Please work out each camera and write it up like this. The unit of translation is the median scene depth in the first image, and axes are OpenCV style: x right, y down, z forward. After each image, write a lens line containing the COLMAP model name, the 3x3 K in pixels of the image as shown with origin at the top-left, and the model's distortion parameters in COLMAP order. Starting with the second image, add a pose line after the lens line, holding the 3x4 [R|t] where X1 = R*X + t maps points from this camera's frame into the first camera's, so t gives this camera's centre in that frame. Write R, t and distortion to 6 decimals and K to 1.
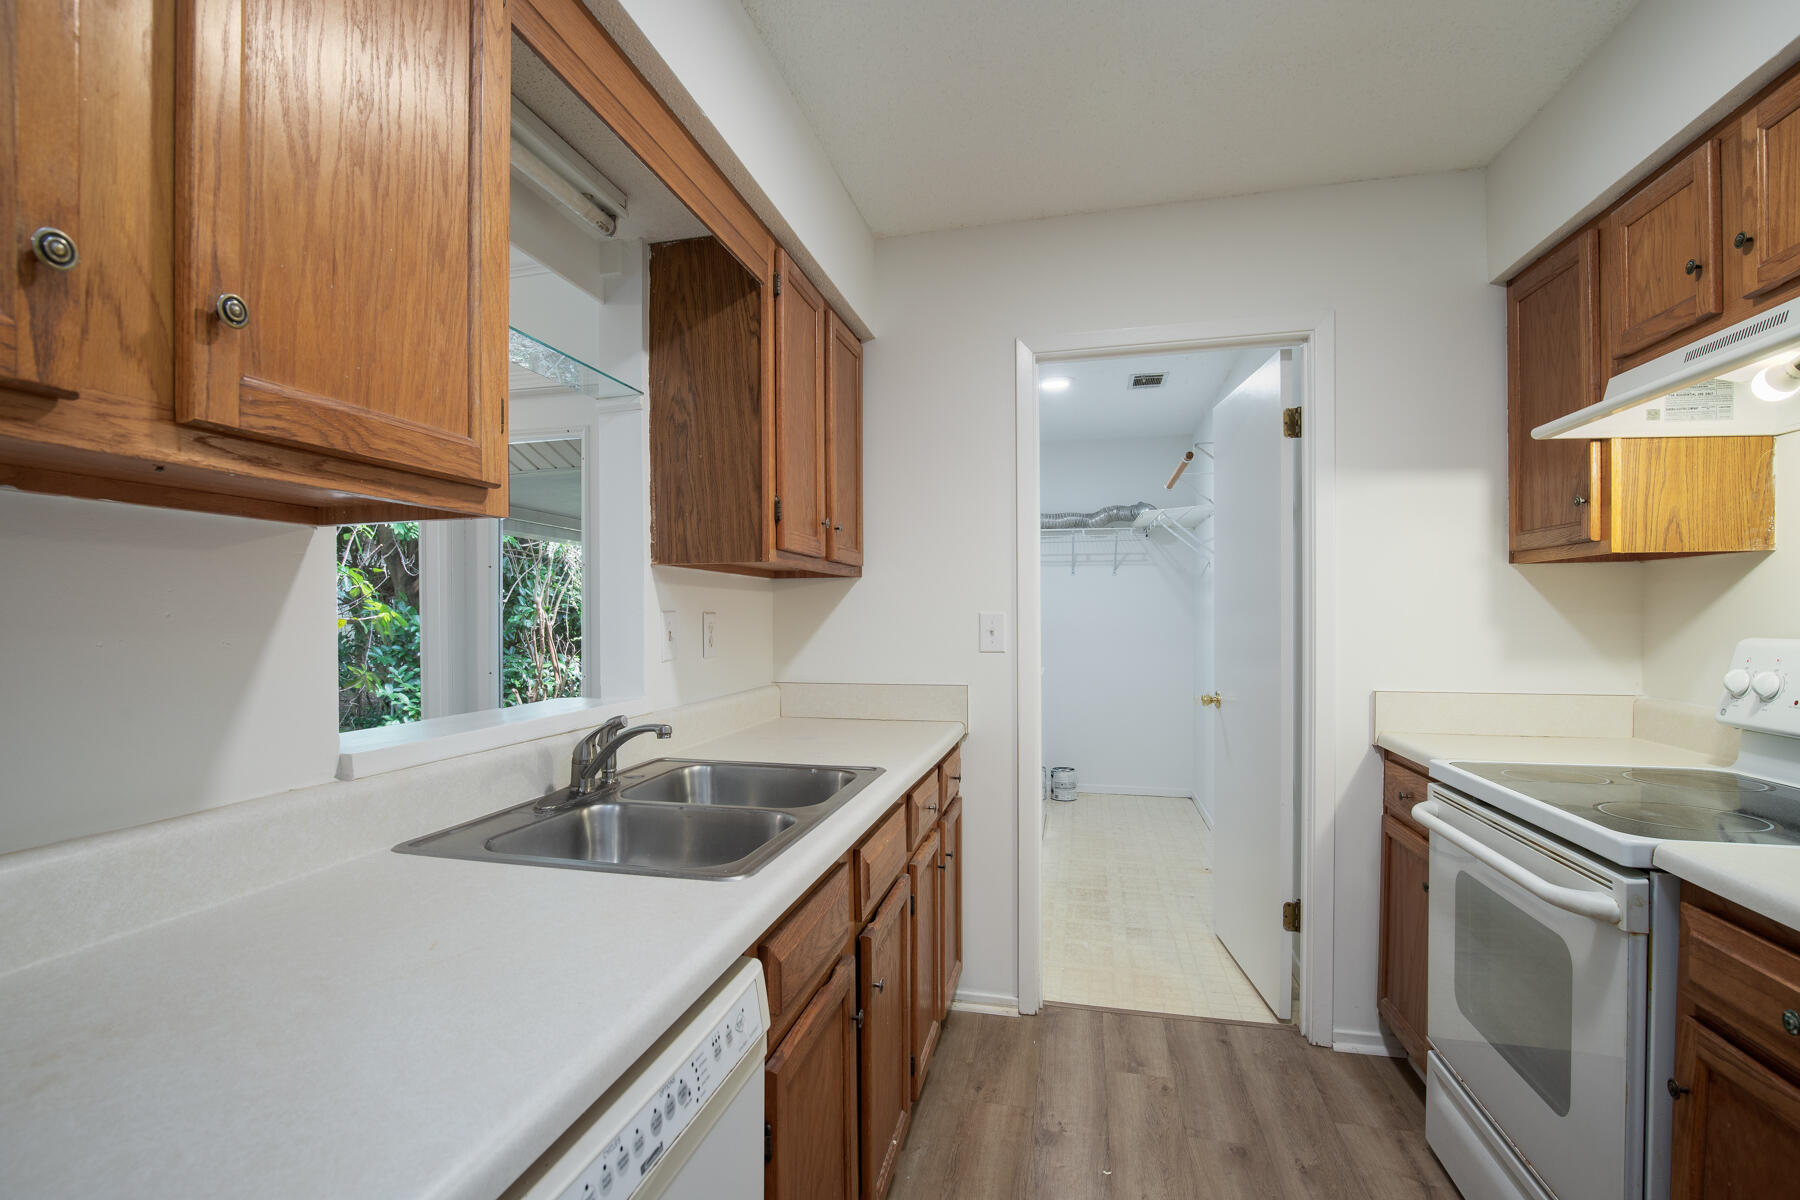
lens RADIAL K [[880.4, 0, 829.6], [0, 880.4, 627.2], [0, 0, 1]] dist [-0.025999, 0.000607]
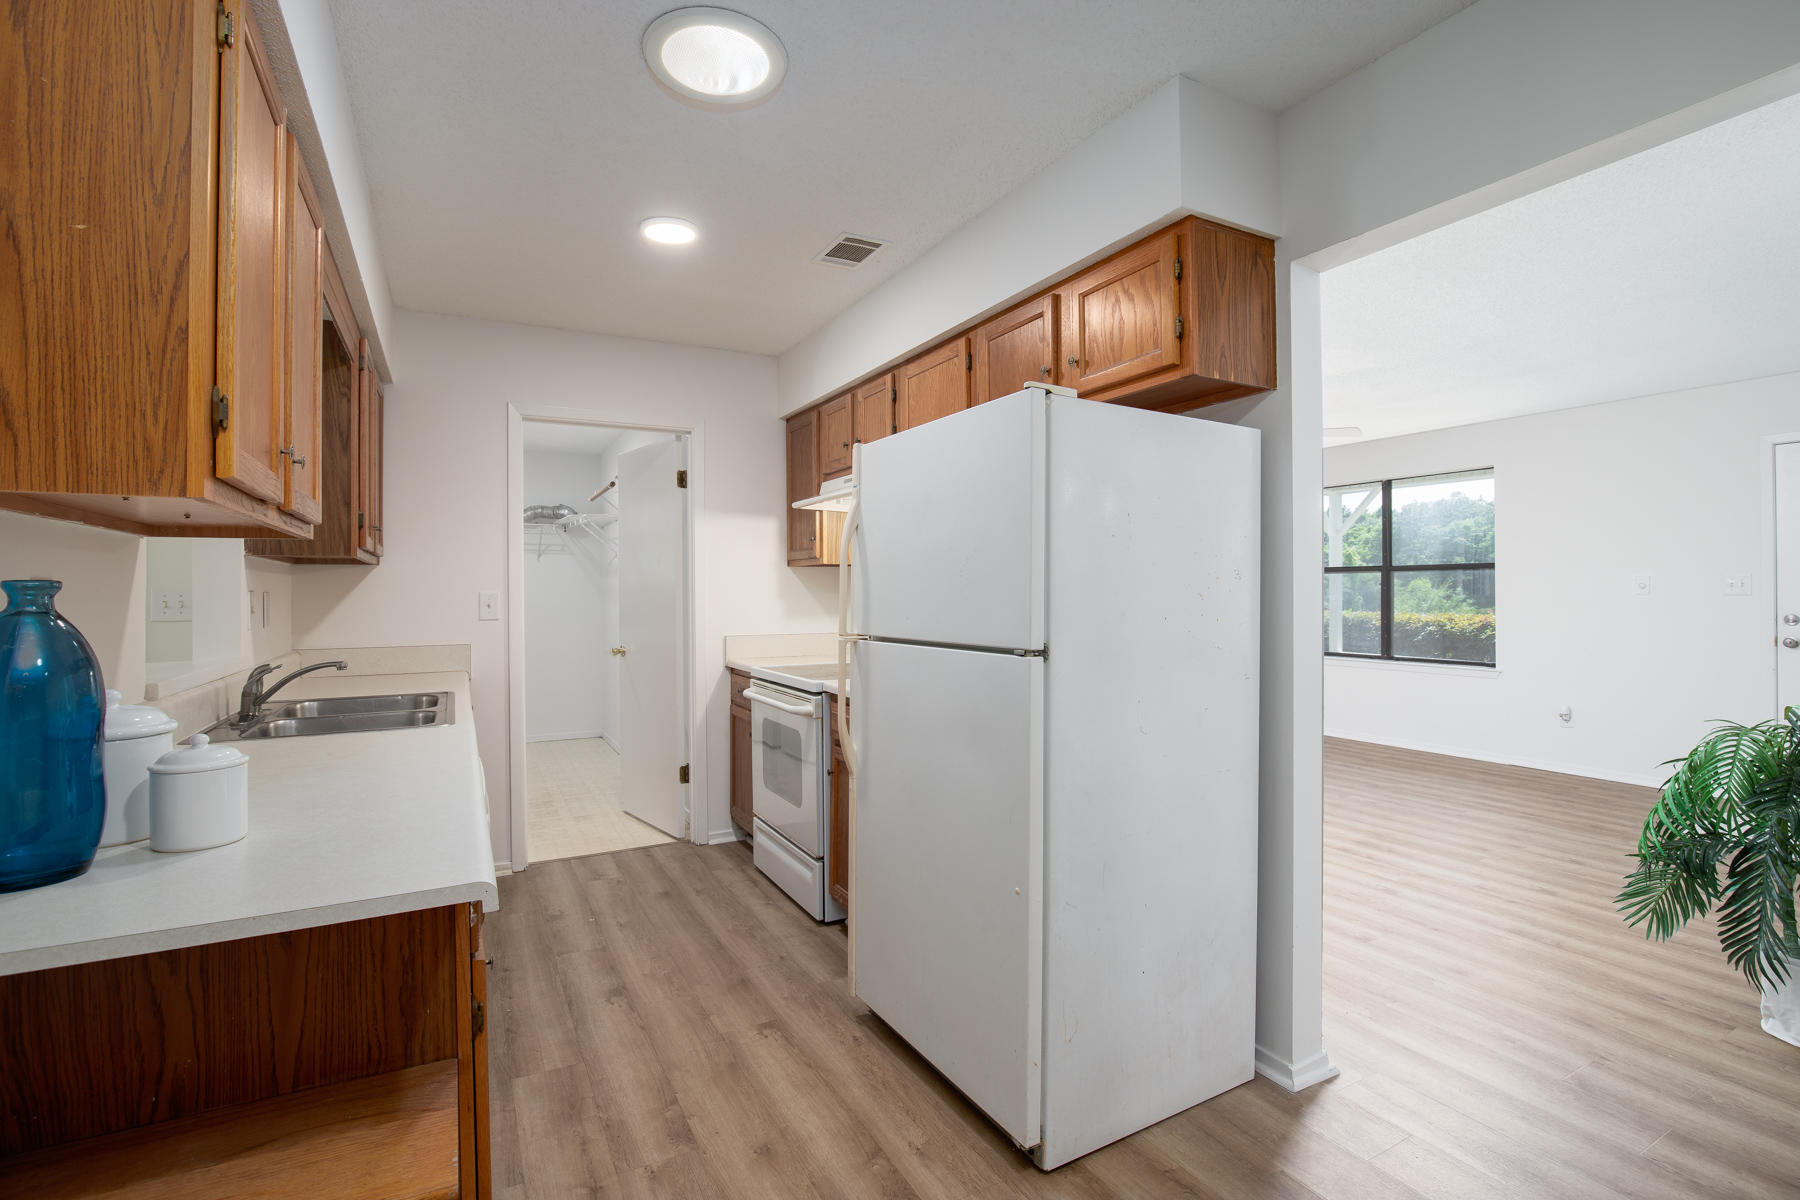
lens RADIAL K [[826.5, 0, 904.9], [0, 826.5, 588.2], [0, 0, 1]] dist [-0.037404, 0.007906]
pose [[0.716167, 0.003387, 0.697921, -0.318002], [0.012097, 0.999778, -0.017265, 0.009692], [-0.697824, 0.020807, 0.715967, -0.510847]]
